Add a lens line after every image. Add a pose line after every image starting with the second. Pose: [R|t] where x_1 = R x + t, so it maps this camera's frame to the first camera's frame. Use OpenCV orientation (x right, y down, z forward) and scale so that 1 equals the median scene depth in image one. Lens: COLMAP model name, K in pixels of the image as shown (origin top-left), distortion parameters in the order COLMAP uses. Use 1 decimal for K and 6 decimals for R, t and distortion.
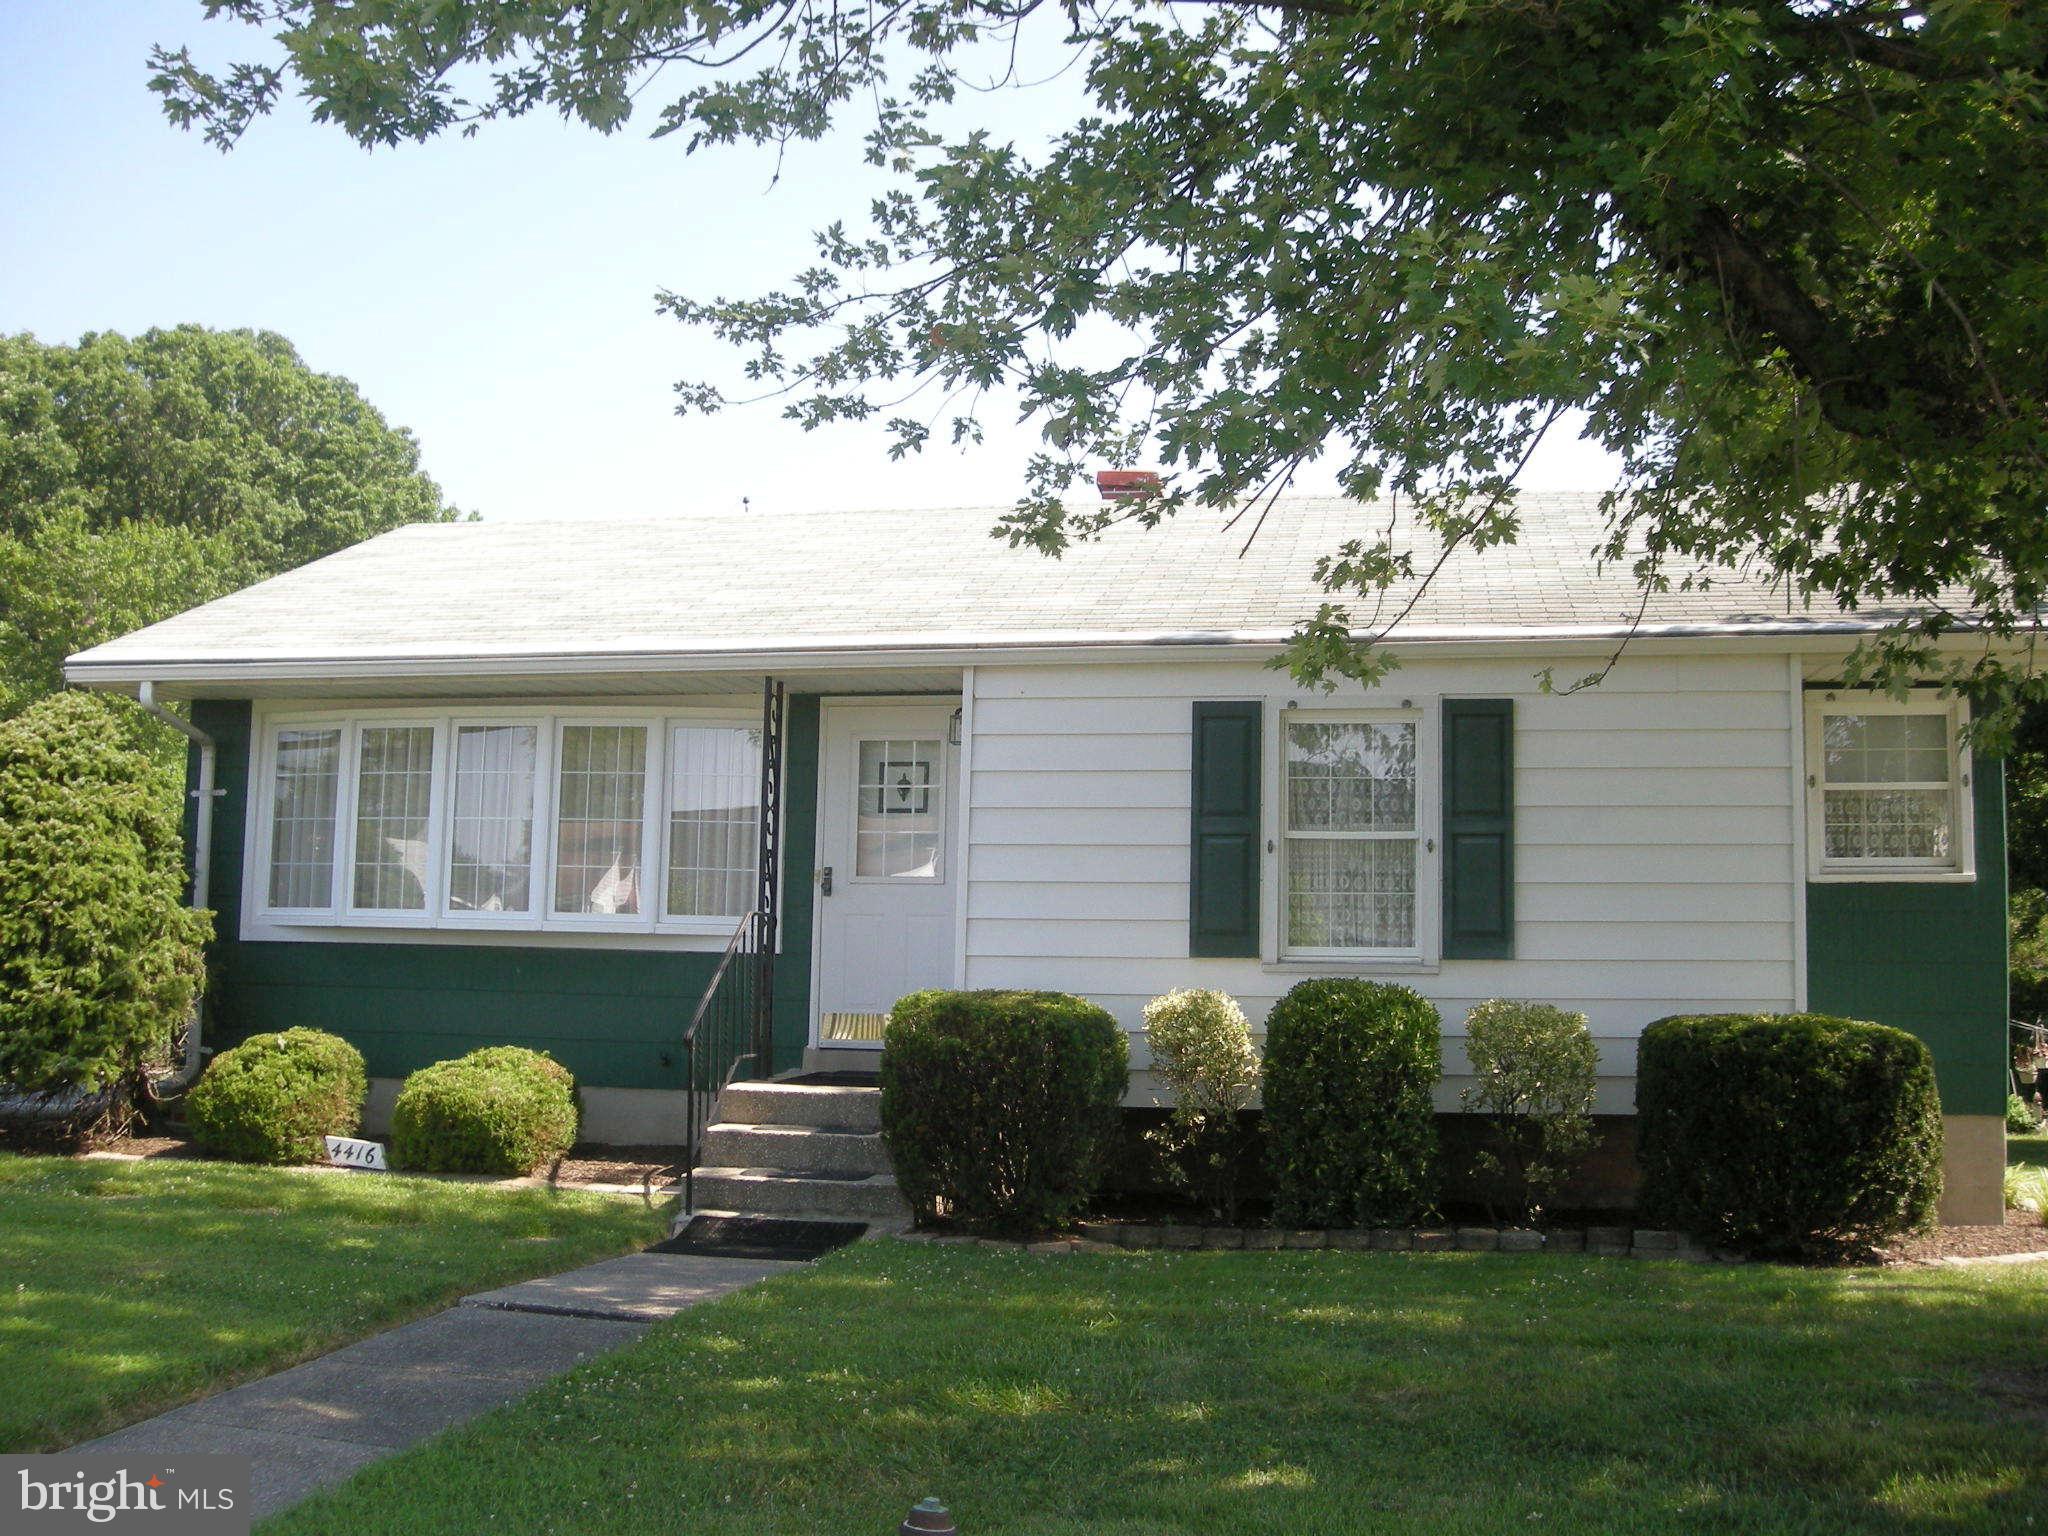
lens RADIAL K [[2146.7, 0, 1024.0], [0, 2146.7, 768.0], [0, 0, 1]] dist [-0.119921, 0.011909]
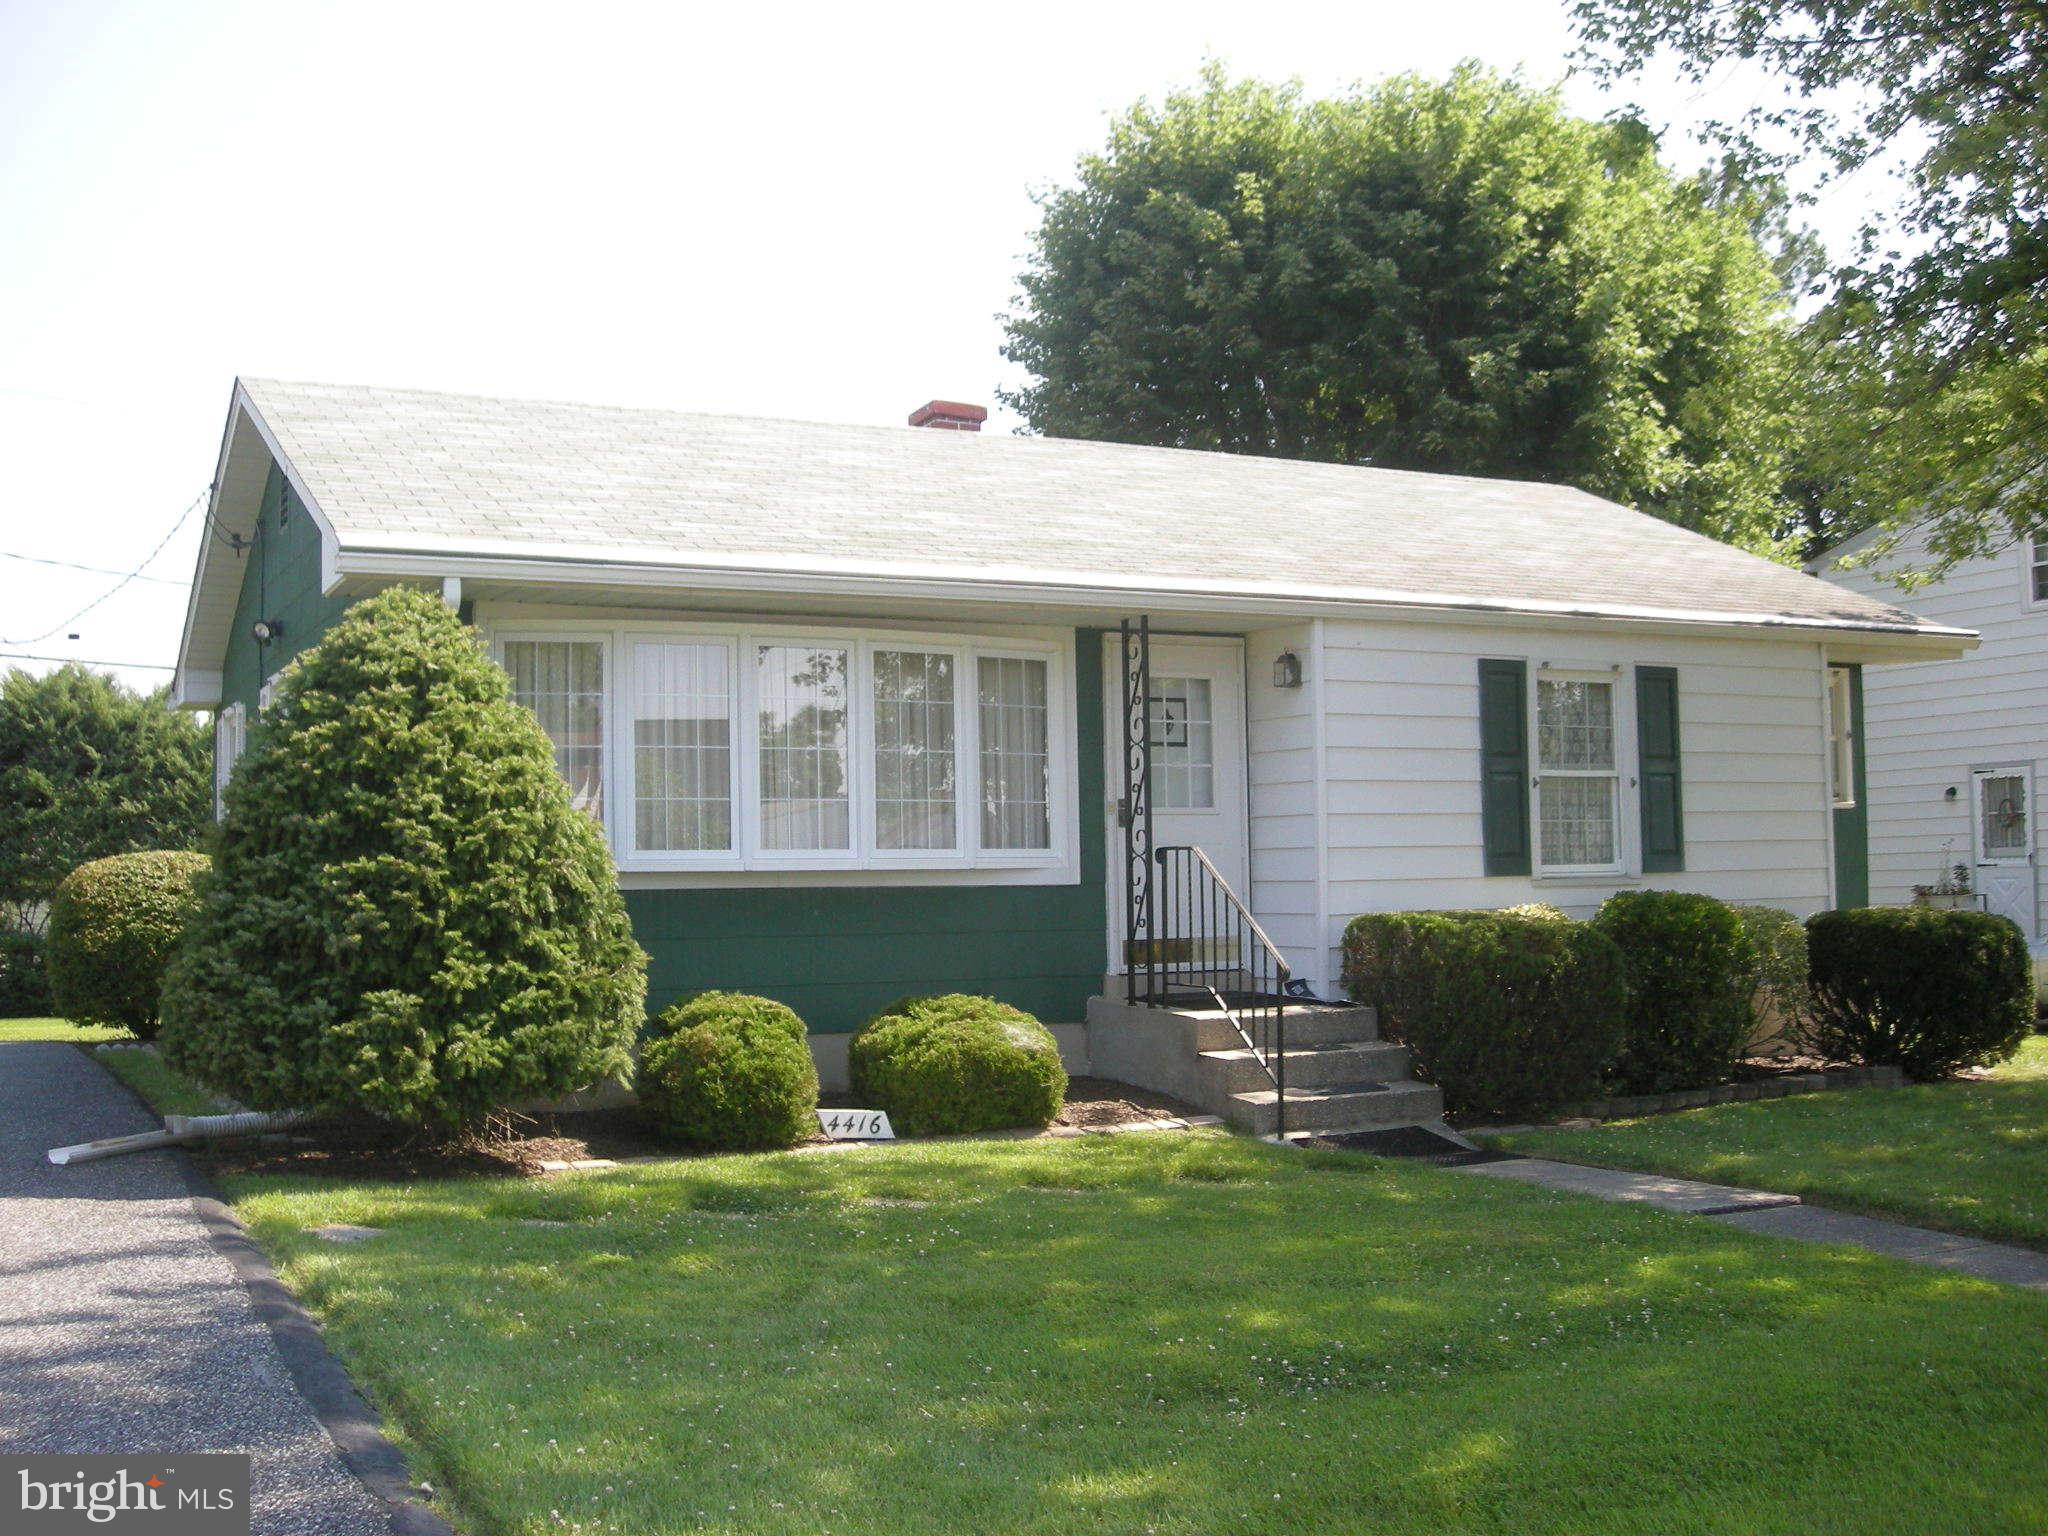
lens RADIAL K [[2146.7, 0, 1024.0], [0, 2146.7, 768.0], [0, 0, 1]] dist [-0.119921, 0.011909]
pose [[0.771351, 0.002013, 0.636407, -0.853380], [-0.031838, 0.998865, 0.035428, -0.004615], [-0.635613, -0.047589, 0.770539, 0.260854]]
